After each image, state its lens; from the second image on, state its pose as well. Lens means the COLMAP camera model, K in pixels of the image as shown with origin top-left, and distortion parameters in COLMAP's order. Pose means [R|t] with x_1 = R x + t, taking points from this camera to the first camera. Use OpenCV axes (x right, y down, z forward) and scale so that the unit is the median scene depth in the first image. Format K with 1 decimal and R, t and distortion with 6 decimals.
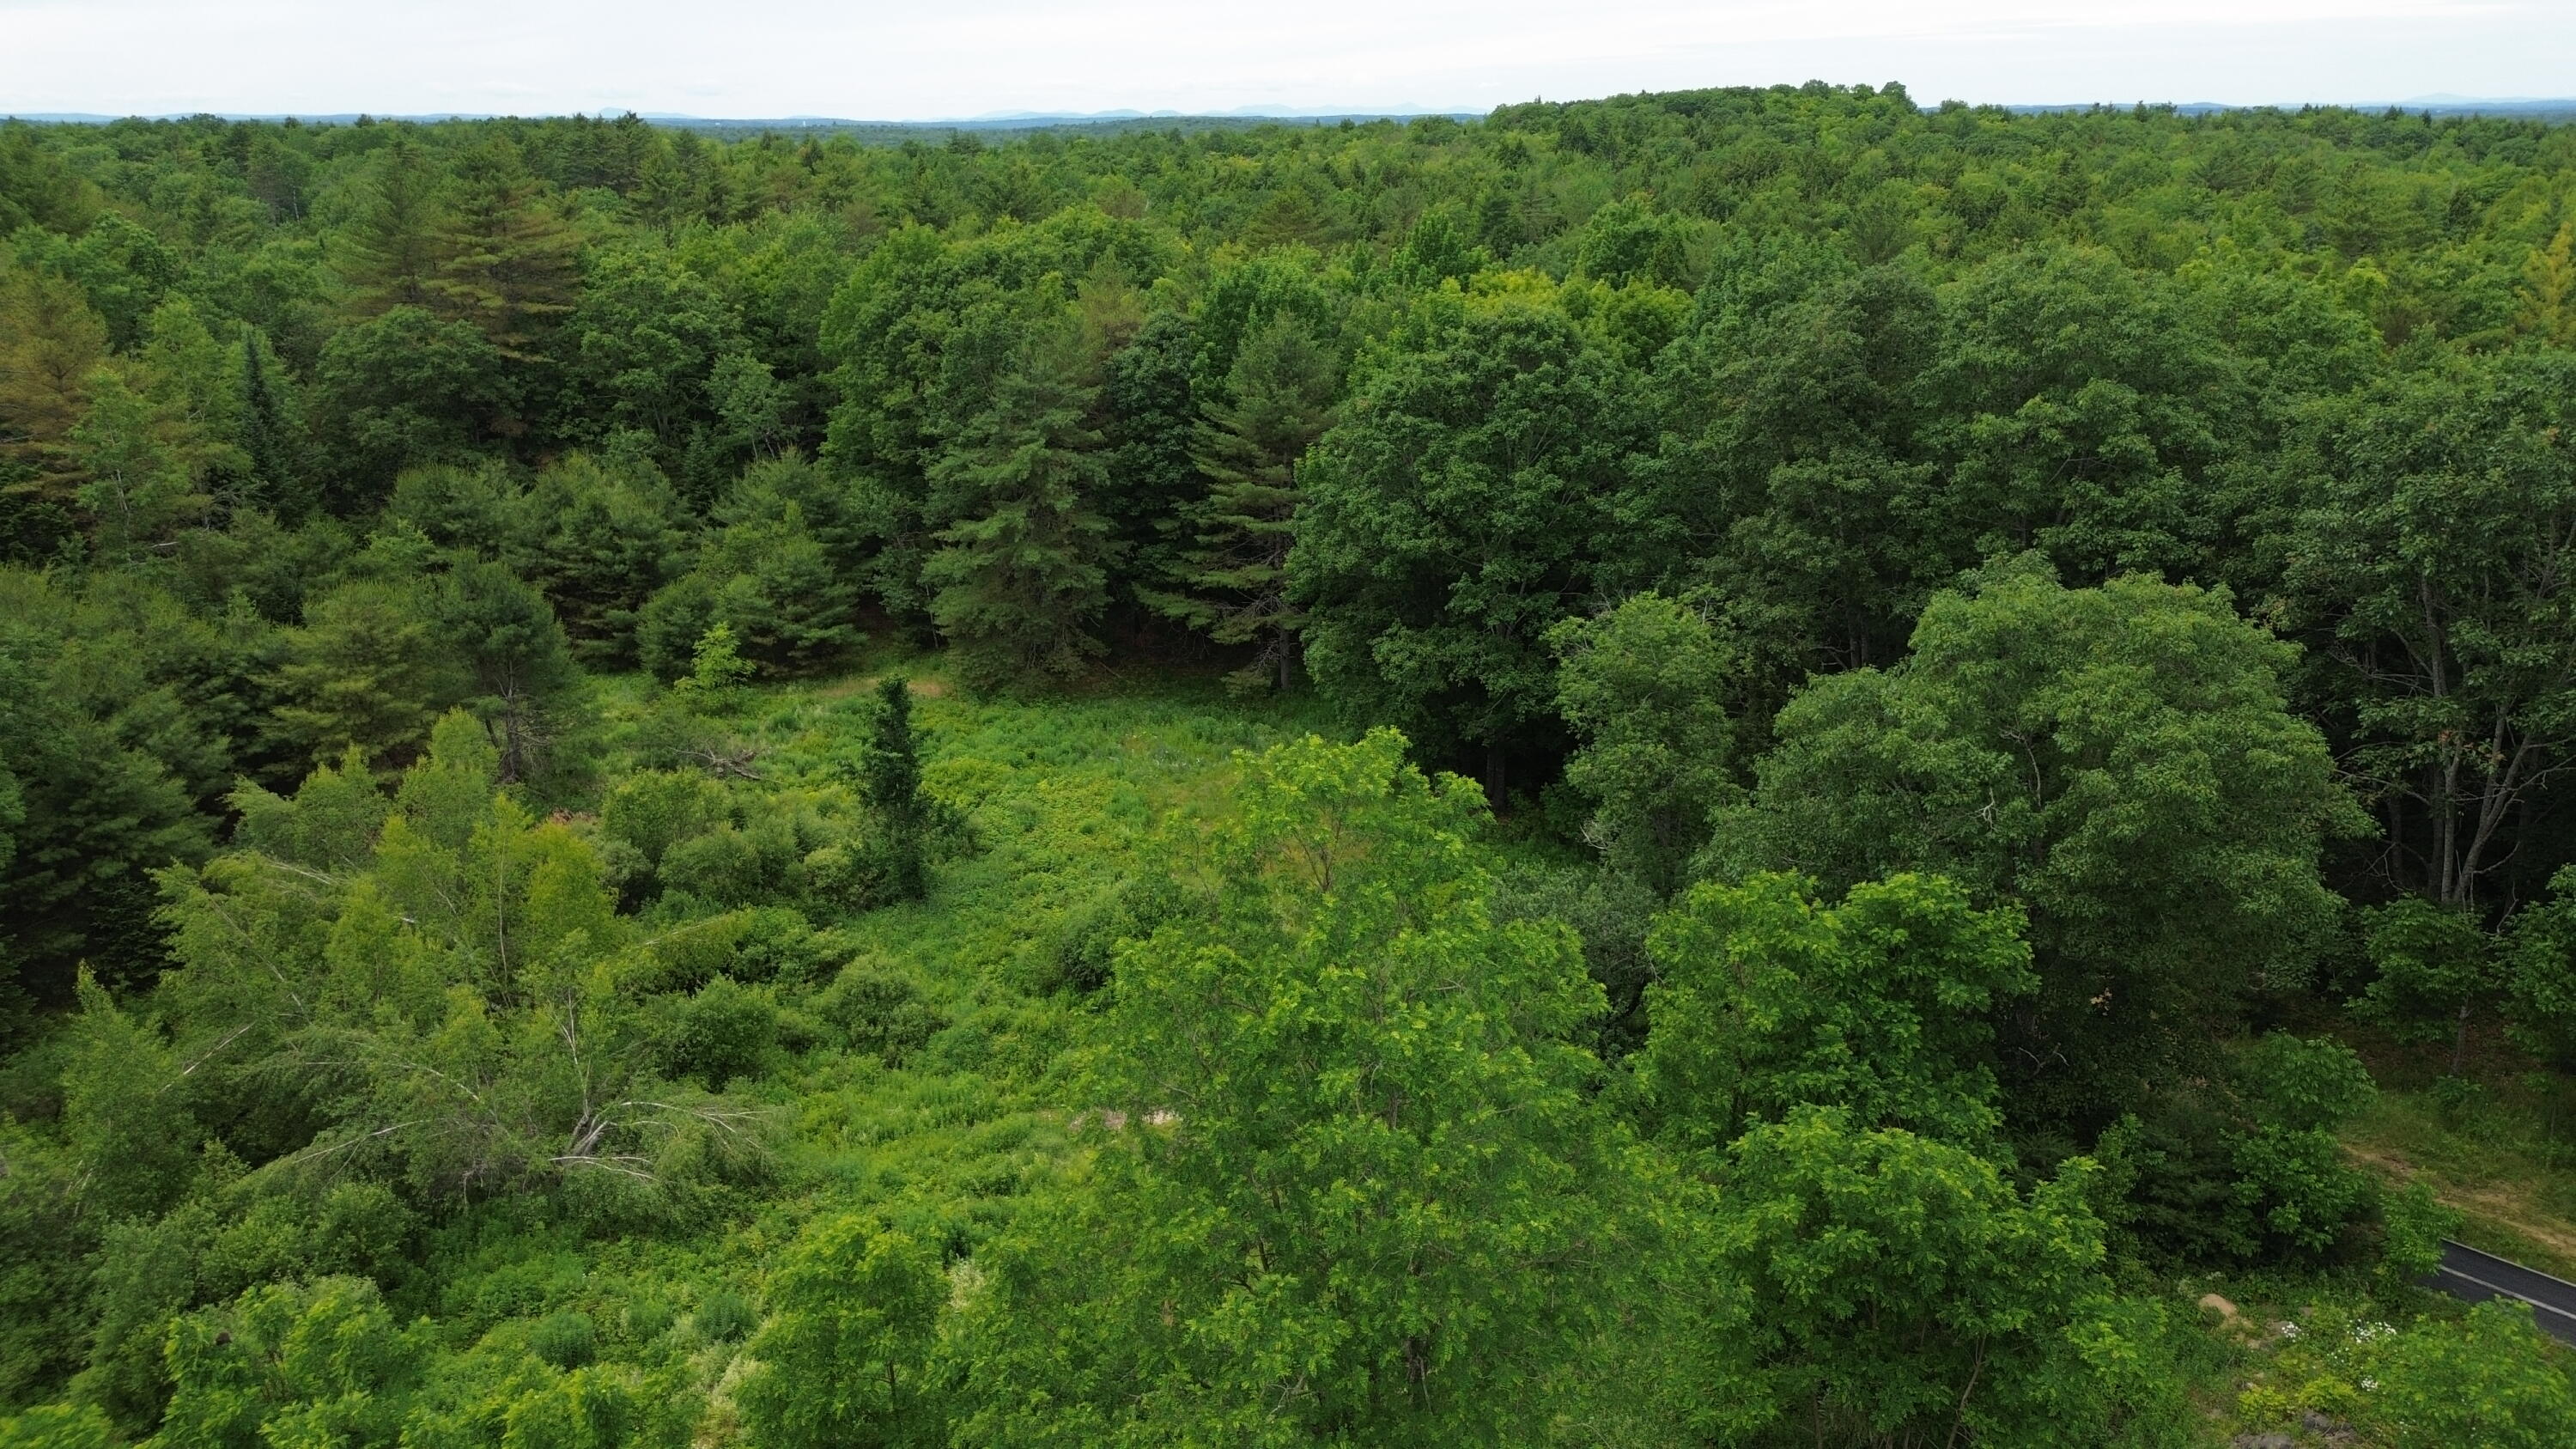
lens RADIAL K [[1809.8, 0, 1285.3], [0, 1809.8, 725.5], [0, 0, 1]] dist [0.070924, -0.077912]
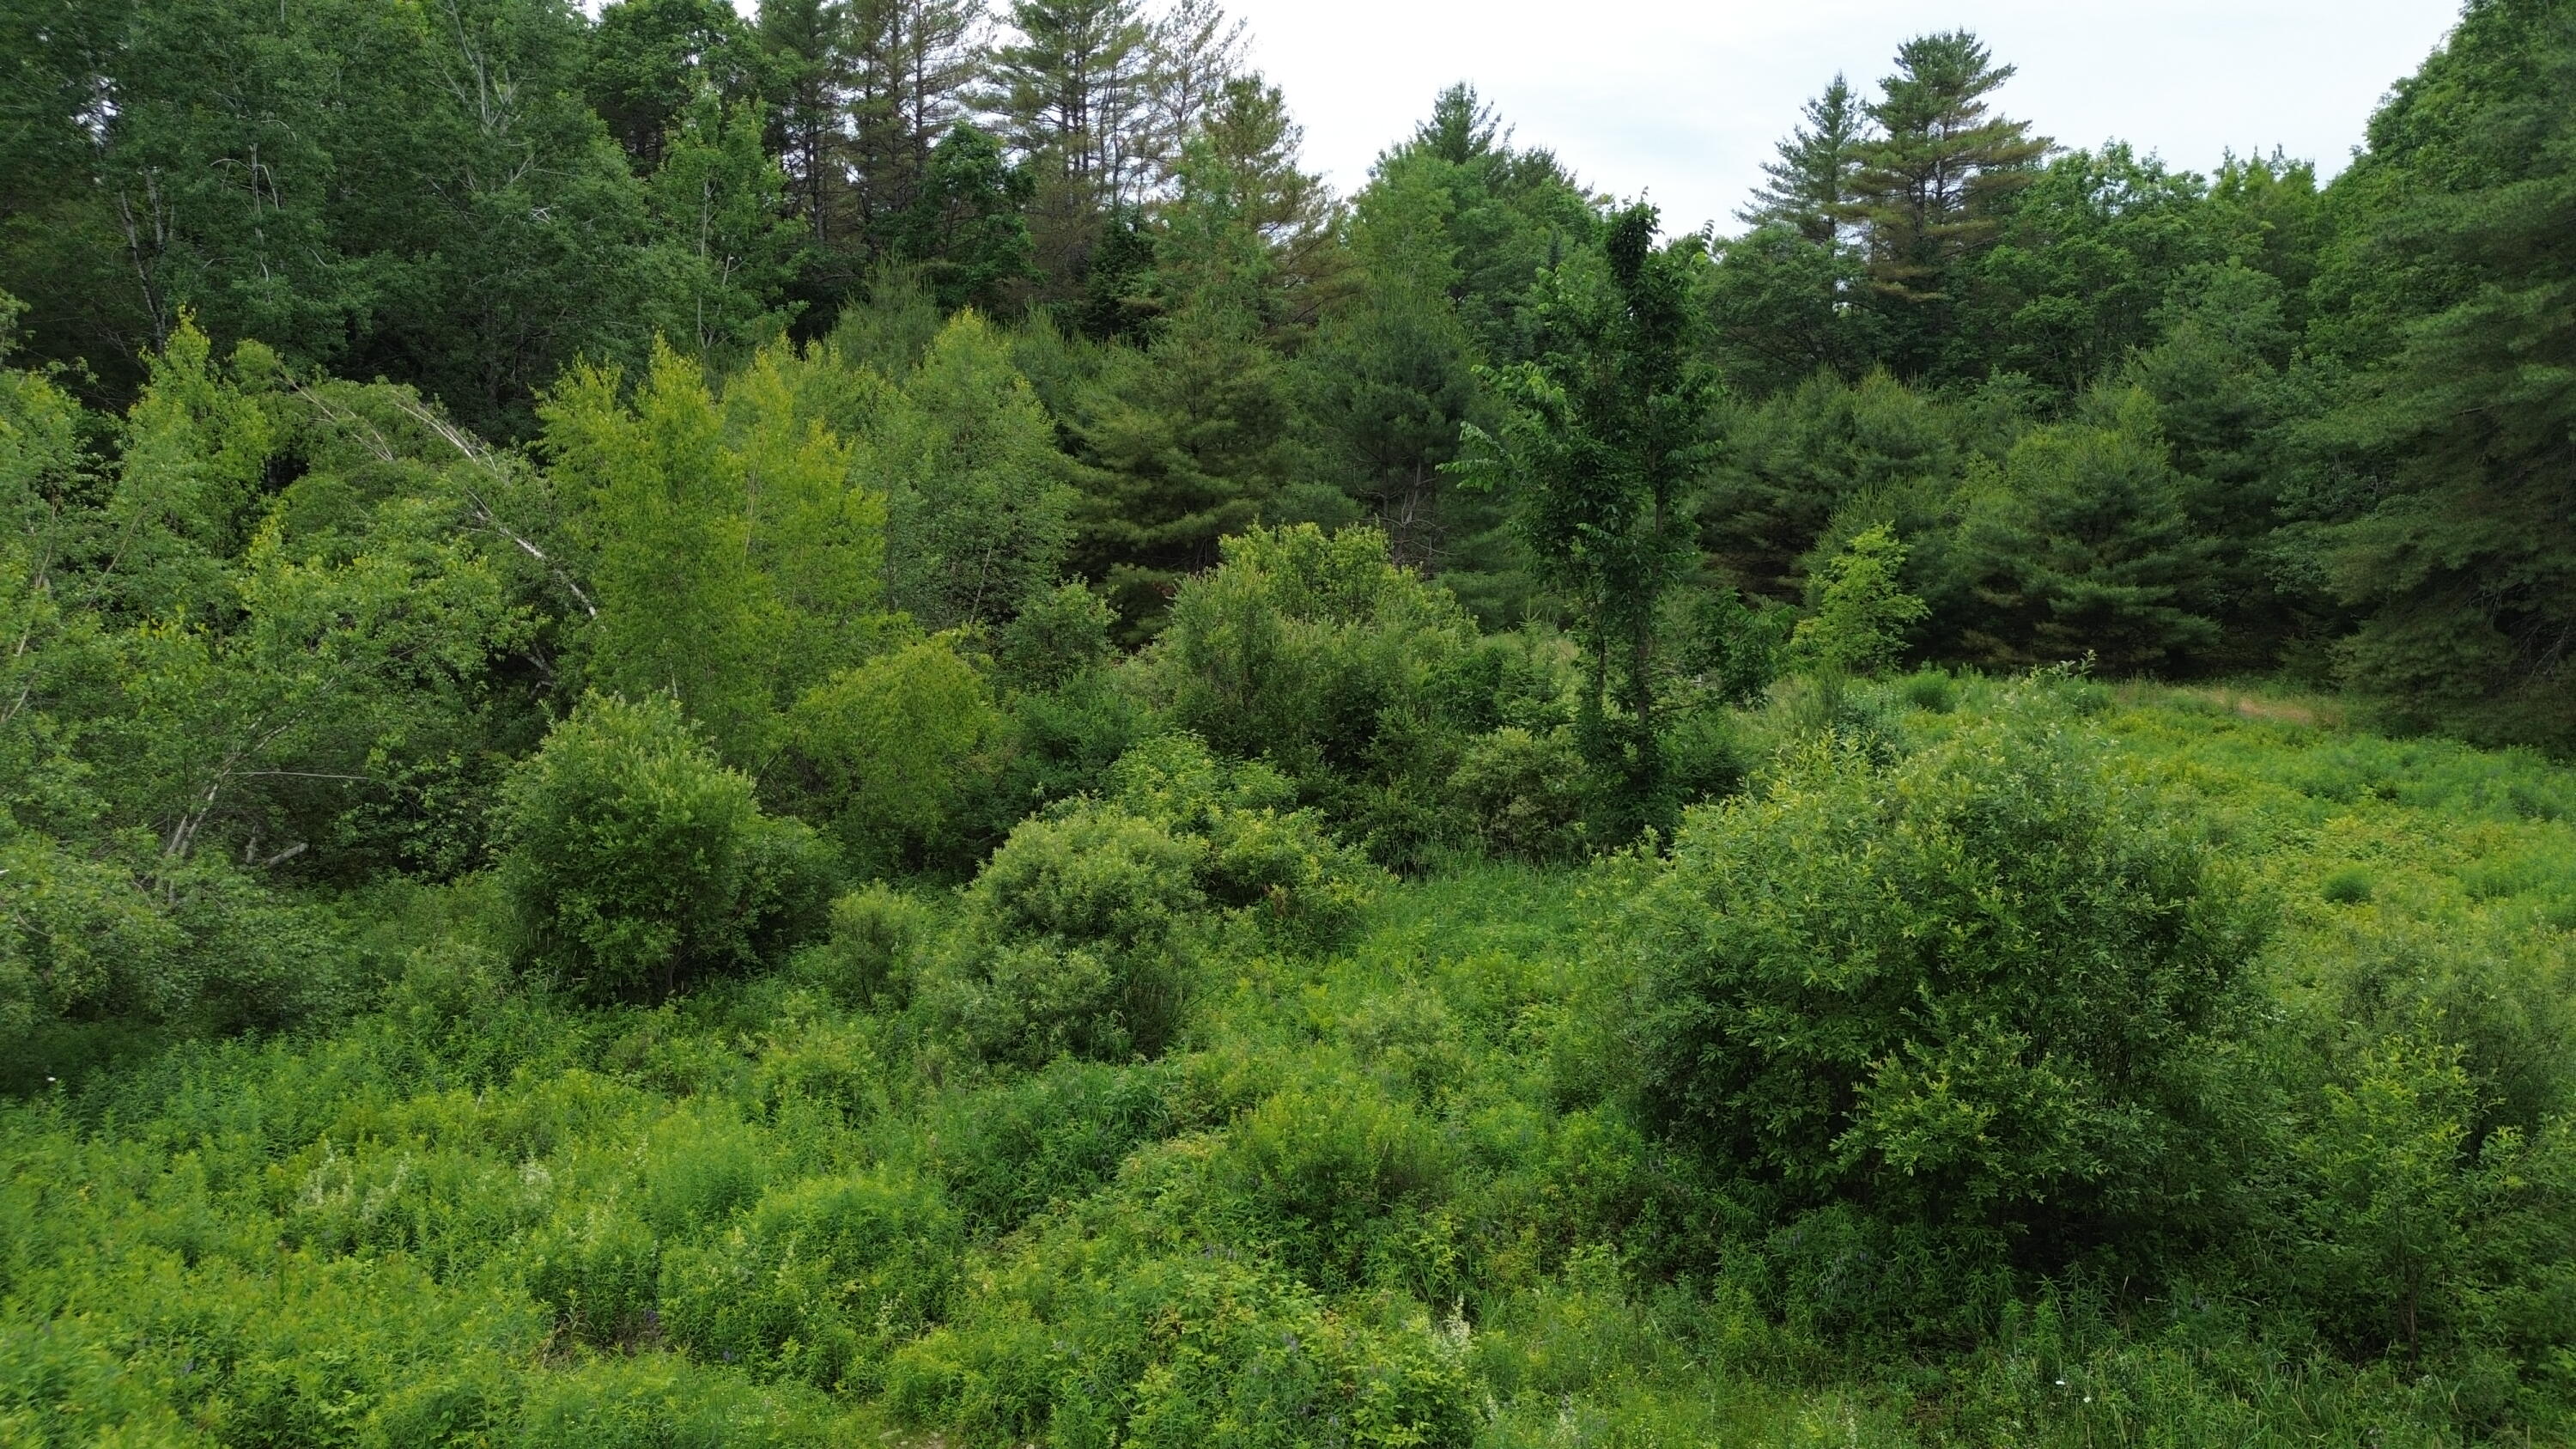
lens RADIAL K [[1818.1, 0, 1291.2], [0, 1818.1, 714.4], [0, 0, 1]] dist [0.060085, -0.051493]
pose [[0.600728, 0.105336, -0.792483, 0.032629], [-0.248514, 0.966776, -0.059879, 0.079209], [0.759846, 0.232914, 0.606947, 0.534437]]
